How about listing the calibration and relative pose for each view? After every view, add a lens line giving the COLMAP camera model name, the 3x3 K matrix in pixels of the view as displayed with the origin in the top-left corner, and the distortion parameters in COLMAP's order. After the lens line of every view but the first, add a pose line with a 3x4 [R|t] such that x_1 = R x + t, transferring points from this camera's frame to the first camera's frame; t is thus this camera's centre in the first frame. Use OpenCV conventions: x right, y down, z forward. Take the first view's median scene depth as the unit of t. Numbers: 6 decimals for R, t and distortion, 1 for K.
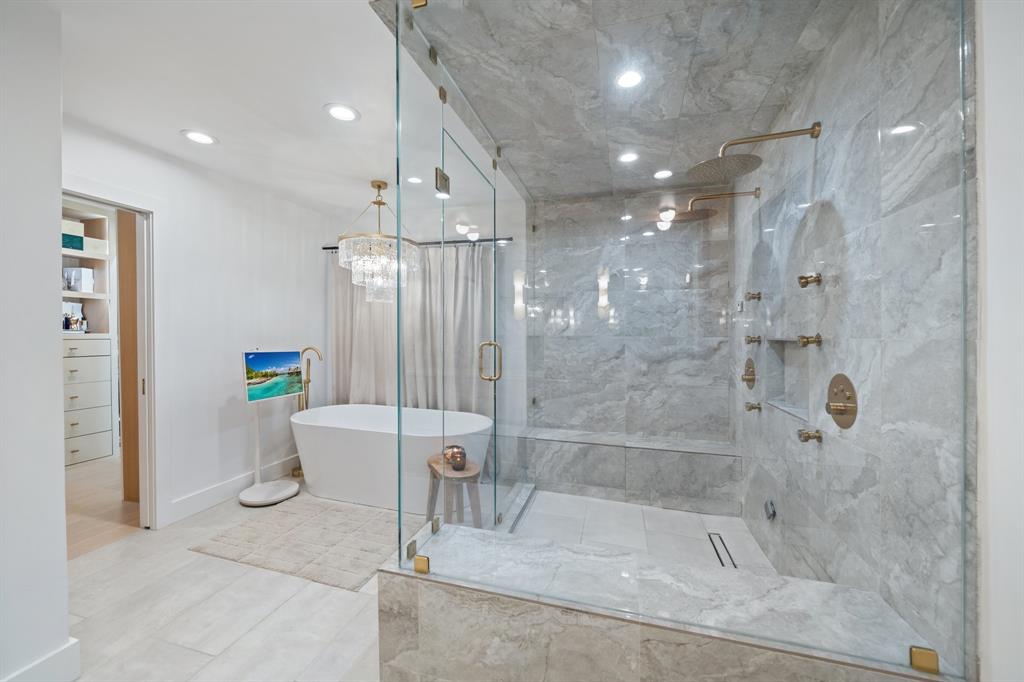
lens RADIAL K [[390.3, 0, 512.0], [0, 390.3, 341.0], [0, 0, 1]] dist [-0.001851, -0.000137]
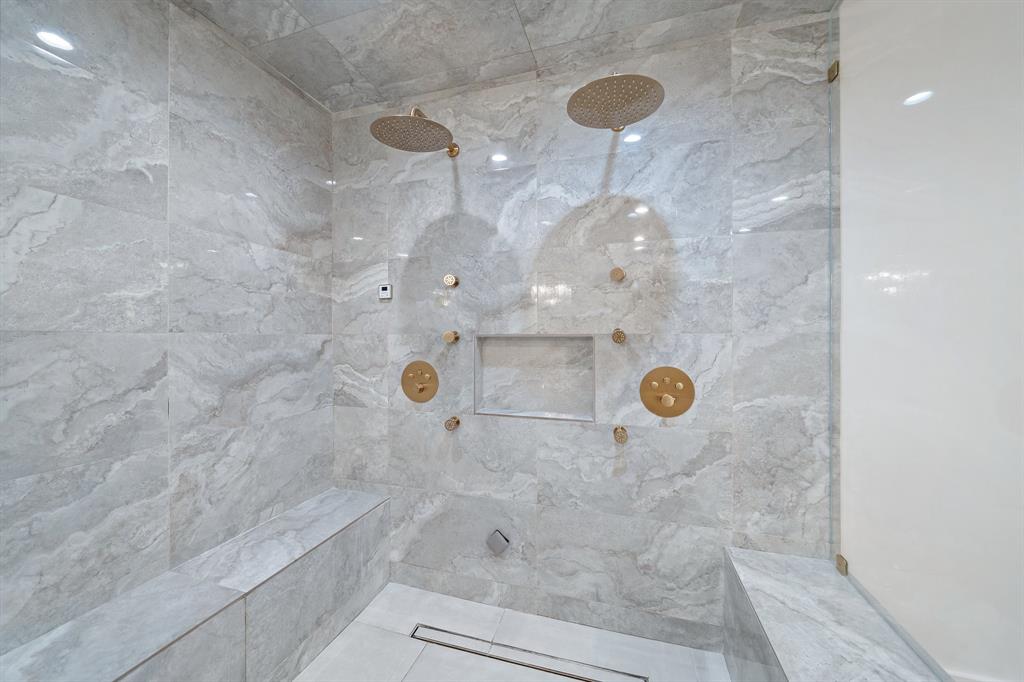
lens RADIAL K [[383.6, 0, 507.8], [0, 383.6, 332.6], [0, 0, 1]] dist [-0.004486, -0.000144]
pose [[0.036351, 0.003626, 0.999332, -0.262460], [0.014143, 0.999891, -0.004142, -0.013271], [-0.999239, 0.014284, 0.036296, 1.645557]]
